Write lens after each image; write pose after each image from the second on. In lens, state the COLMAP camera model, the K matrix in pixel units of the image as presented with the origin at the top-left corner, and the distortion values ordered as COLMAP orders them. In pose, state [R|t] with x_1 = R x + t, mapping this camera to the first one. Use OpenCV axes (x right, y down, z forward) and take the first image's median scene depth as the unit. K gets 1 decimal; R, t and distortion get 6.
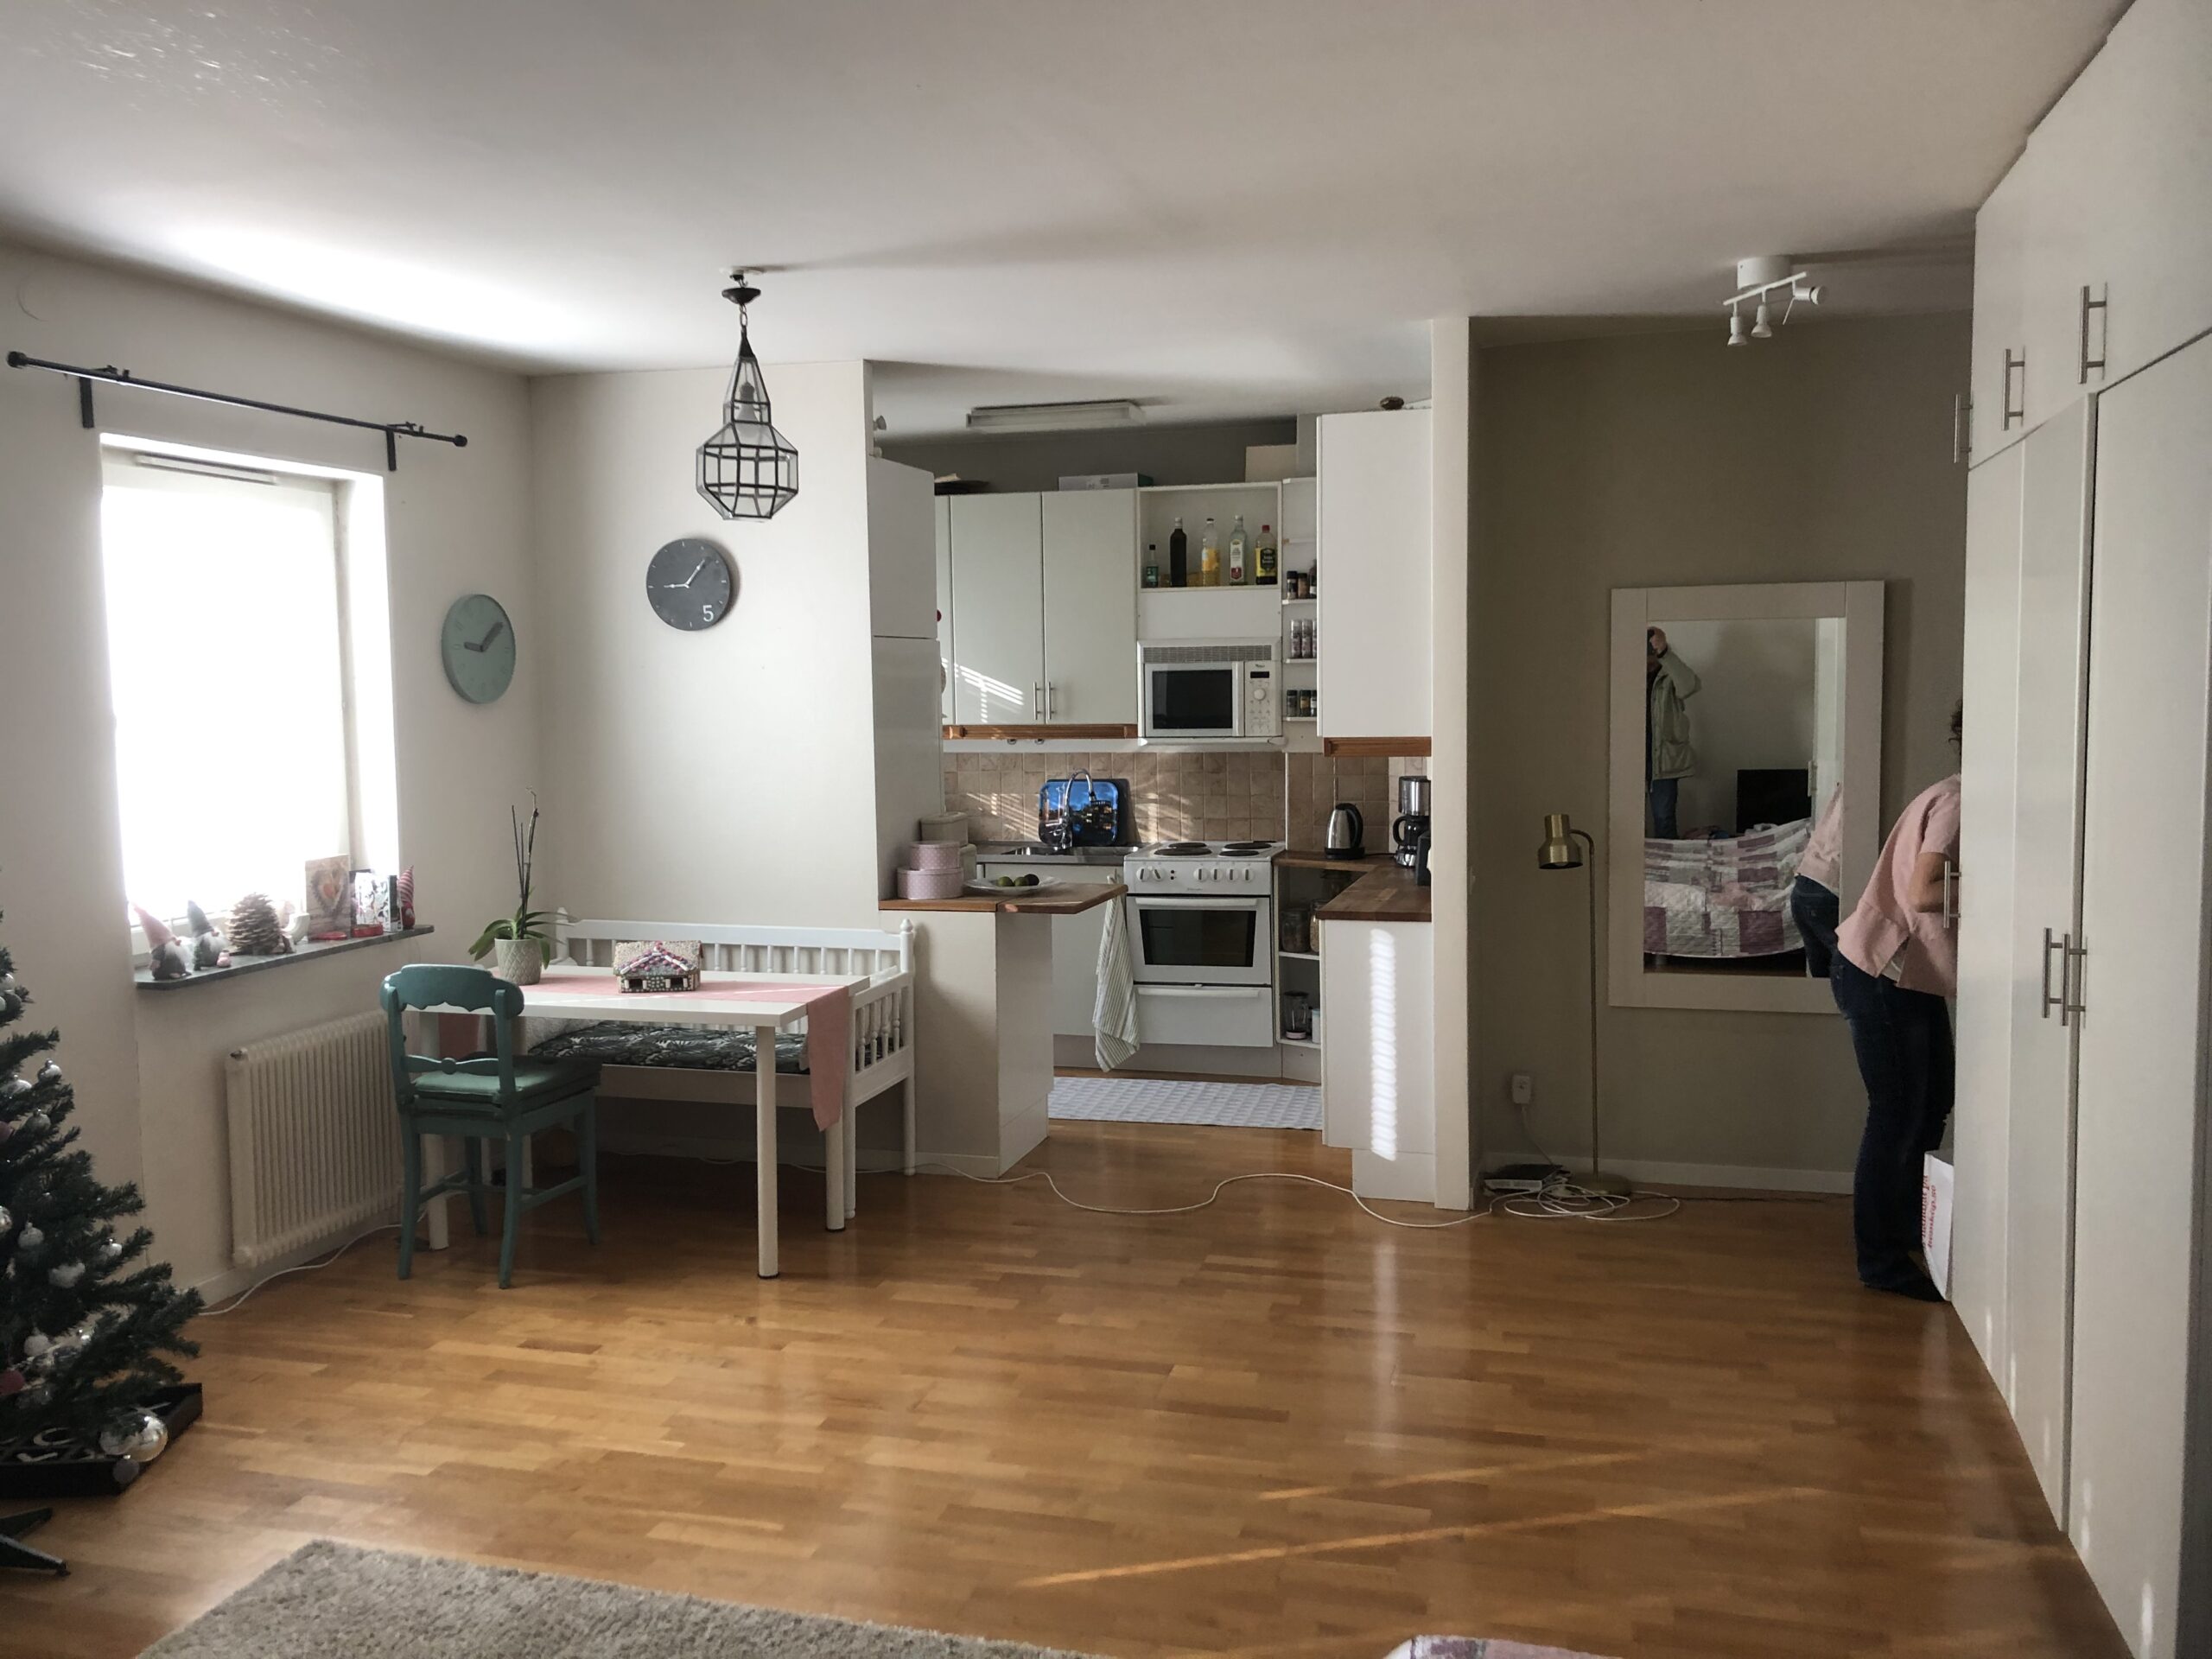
lens RADIAL K [[1828.5, 0, 1101.2], [0, 1828.5, 827.2], [0, 0, 1]] dist [0.041365, -0.006947]
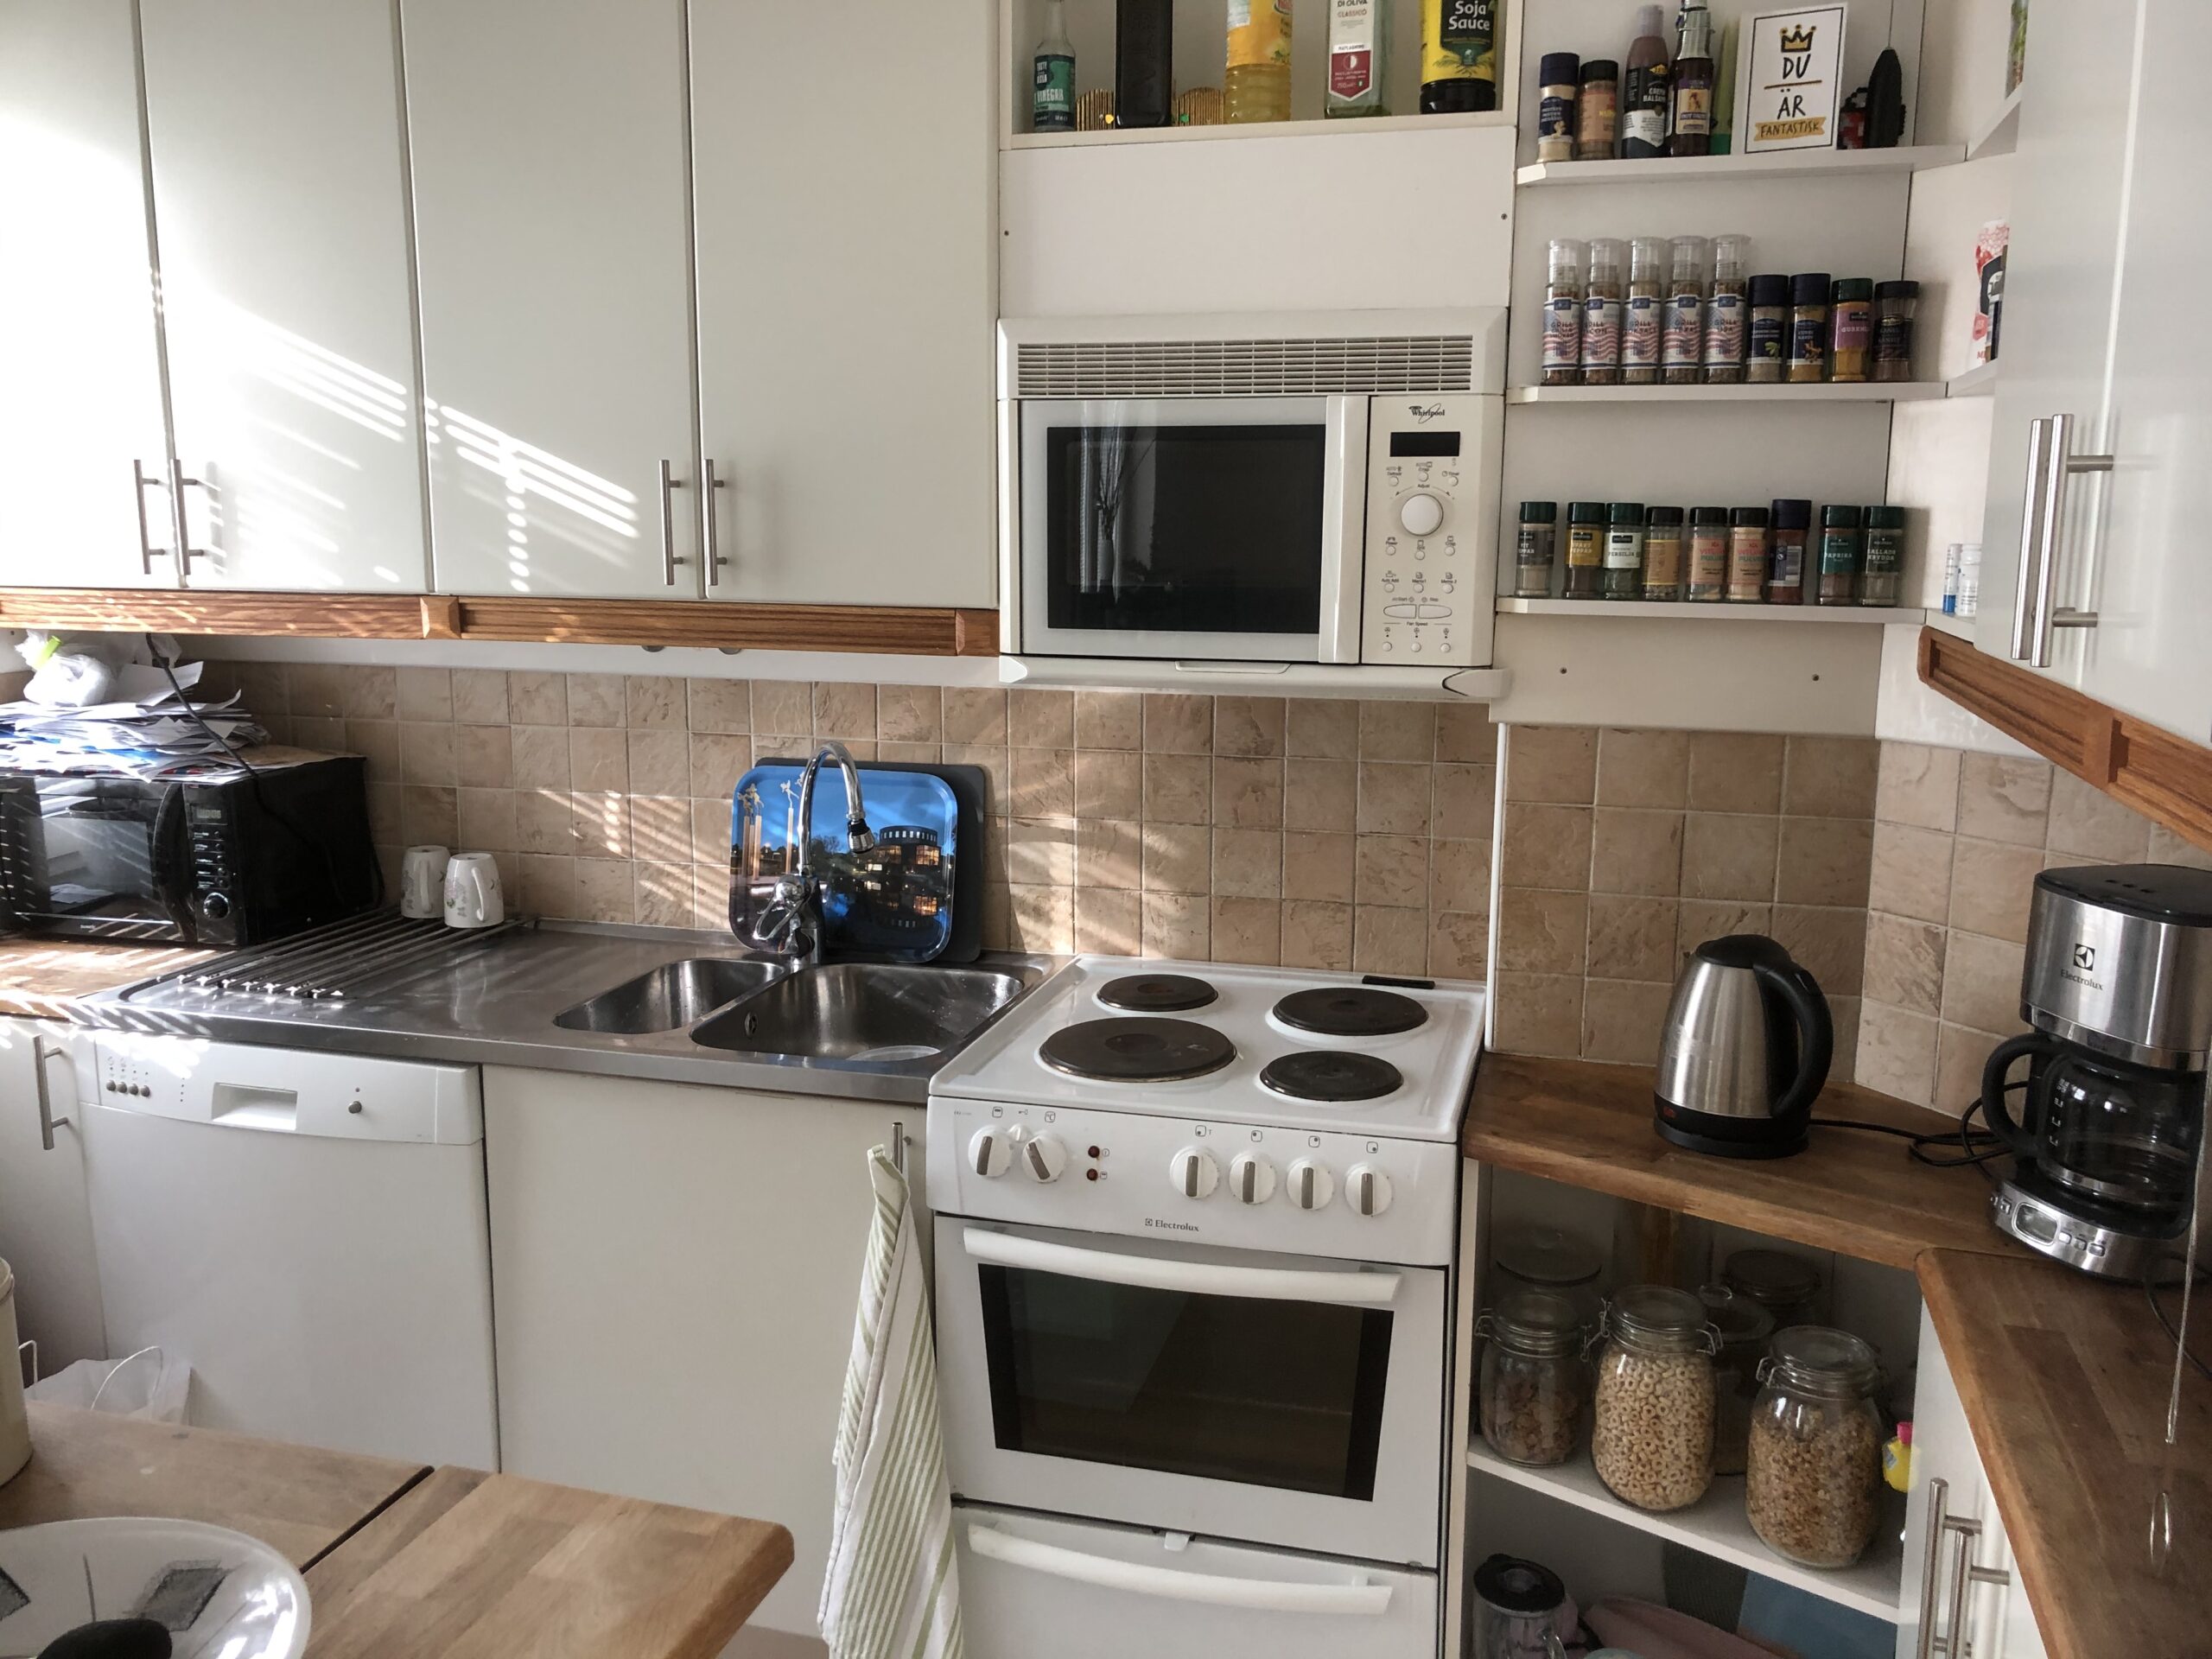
lens RADIAL K [[1828.5, 0, 1116.3], [0, 1828.5, 837.0], [0, 0, 1]] dist [0.041365, -0.006947]
pose [[0.999797, 0.019894, 0.003335, 0.039201], [-0.020124, 0.995075, 0.097058, -0.049036], [-0.001388, -0.097105, 0.995273, 0.702928]]
